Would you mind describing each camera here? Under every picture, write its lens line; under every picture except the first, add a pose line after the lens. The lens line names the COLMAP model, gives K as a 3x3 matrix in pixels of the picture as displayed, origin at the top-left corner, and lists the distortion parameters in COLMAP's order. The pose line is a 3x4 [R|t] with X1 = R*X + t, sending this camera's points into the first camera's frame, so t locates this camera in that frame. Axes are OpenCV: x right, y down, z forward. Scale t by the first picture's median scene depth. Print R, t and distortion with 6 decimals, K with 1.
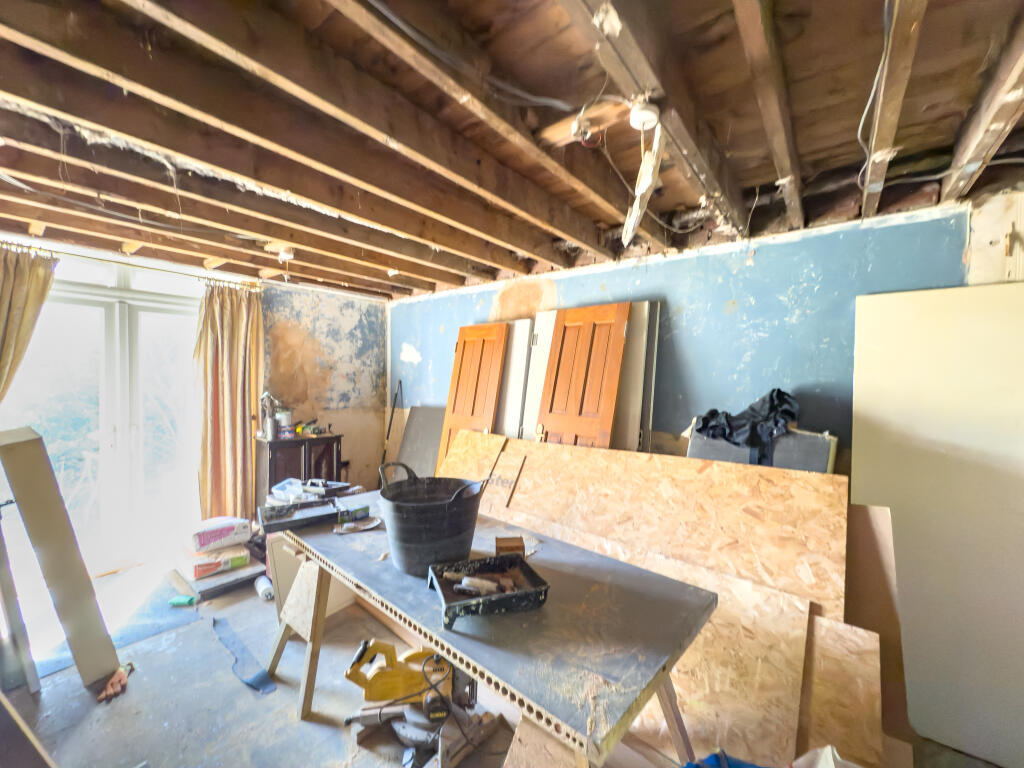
lens RADIAL K [[409.1, 0, 514.3], [0, 409.1, 382.5], [0, 0, 1]] dist [-0.003767, -0.000006]
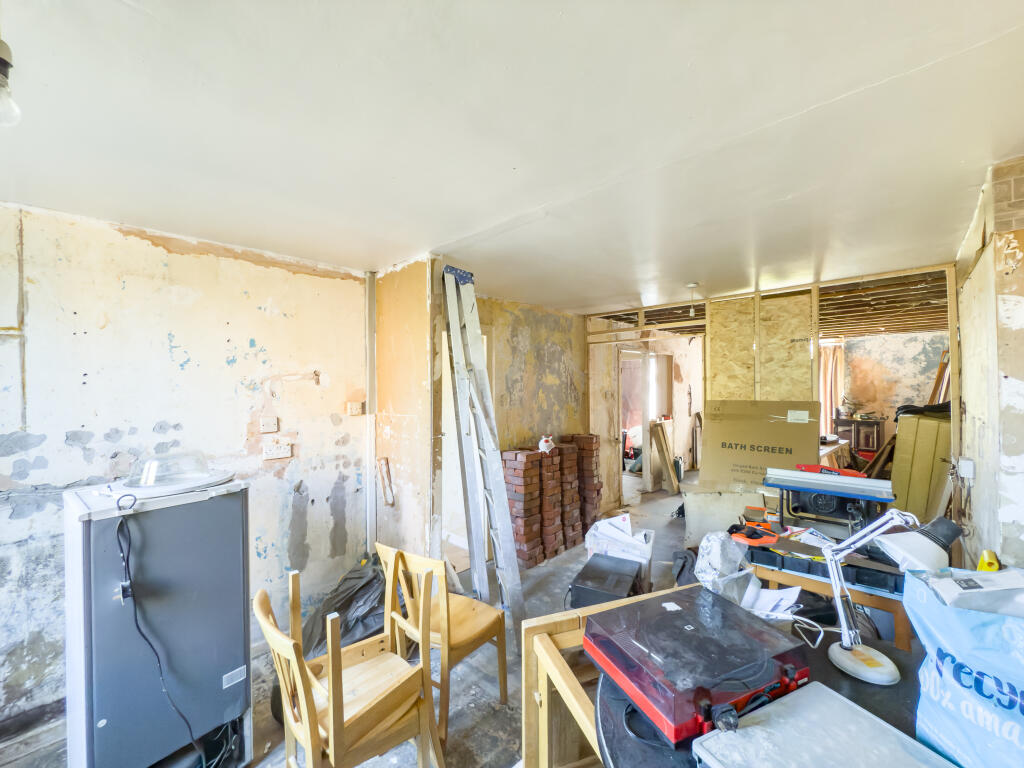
lens RADIAL K [[409.1, 0, 506.8], [0, 409.1, 382.3], [0, 0, 1]] dist [-0.003767, -0.000006]
pose [[-0.113861, -0.016062, -0.993367, 1.344362], [-0.006636, 0.999859, -0.015406, 0.001313], [0.993475, 0.004838, -0.113951, -0.337281]]
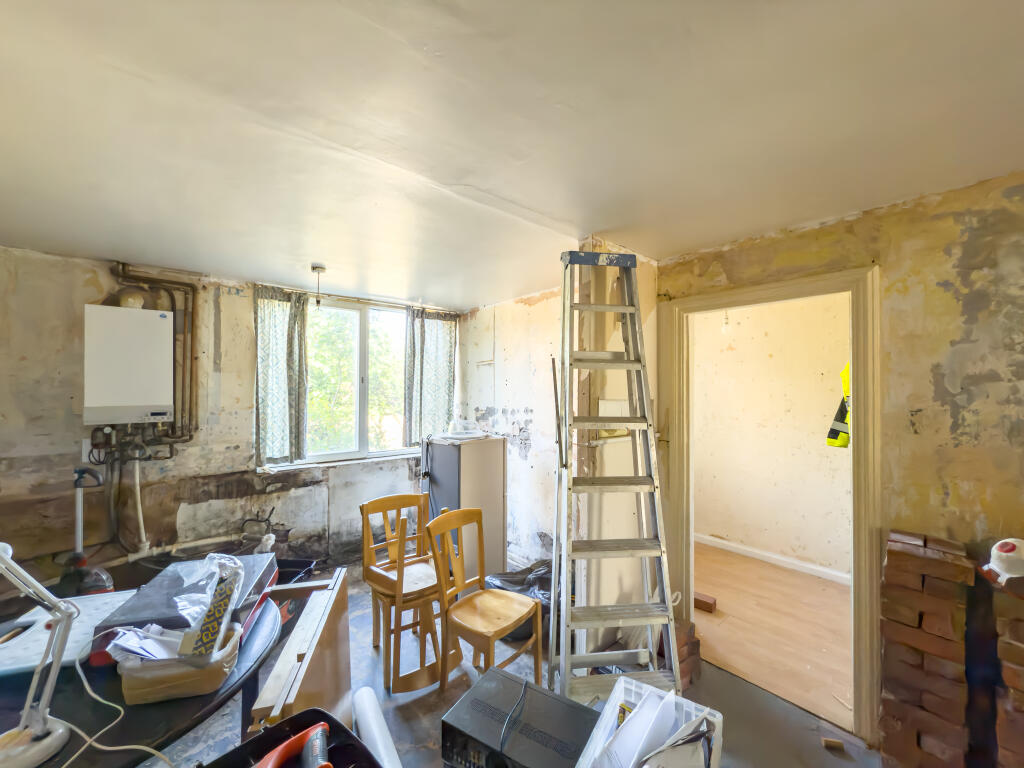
lens RADIAL K [[409.1, 0, 506.8], [0, 409.1, 383.1], [0, 0, 1]] dist [-0.003767, -0.000006]
pose [[-0.979417, -0.014666, 0.201312, 0.760141], [-0.015060, 0.999886, -0.000428, -0.004592], [-0.201283, -0.003451, -0.979527, 0.031715]]
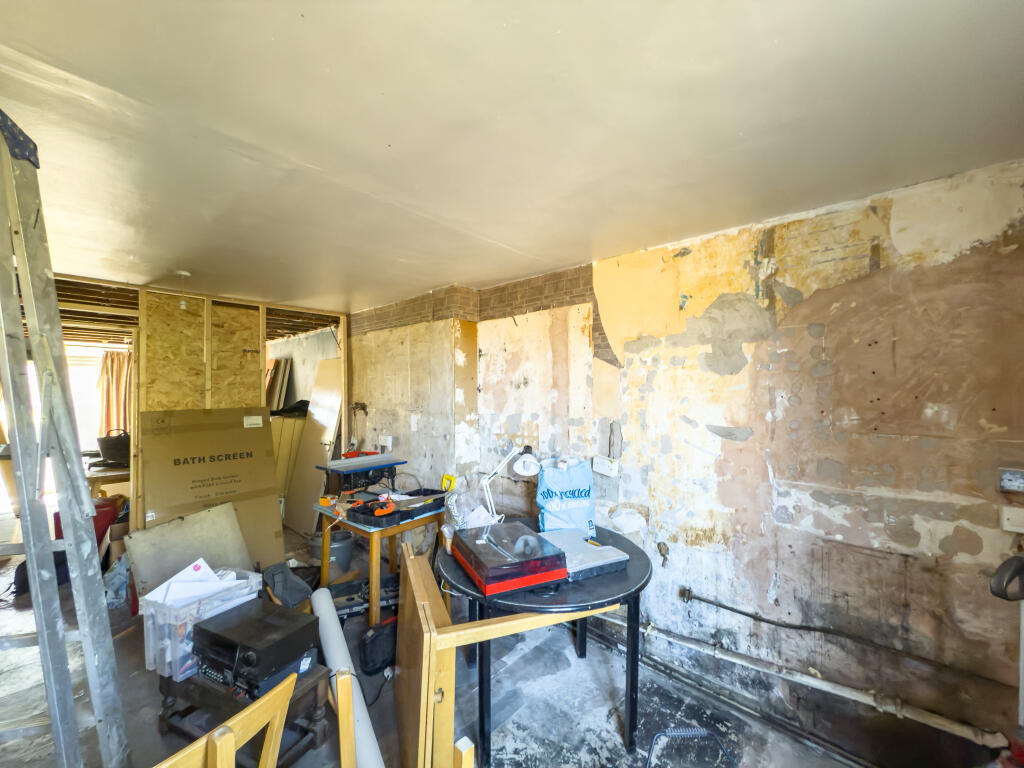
lens RADIAL K [[409.1, 0, 517.3], [0, 409.1, 382.8], [0, 0, 1]] dist [-0.003767, -0.000006]
pose [[0.997905, -0.016752, -0.062494, 1.110216], [0.014760, 0.999372, -0.032203, 0.005872], [0.062994, 0.031213, 0.997526, -0.677066]]
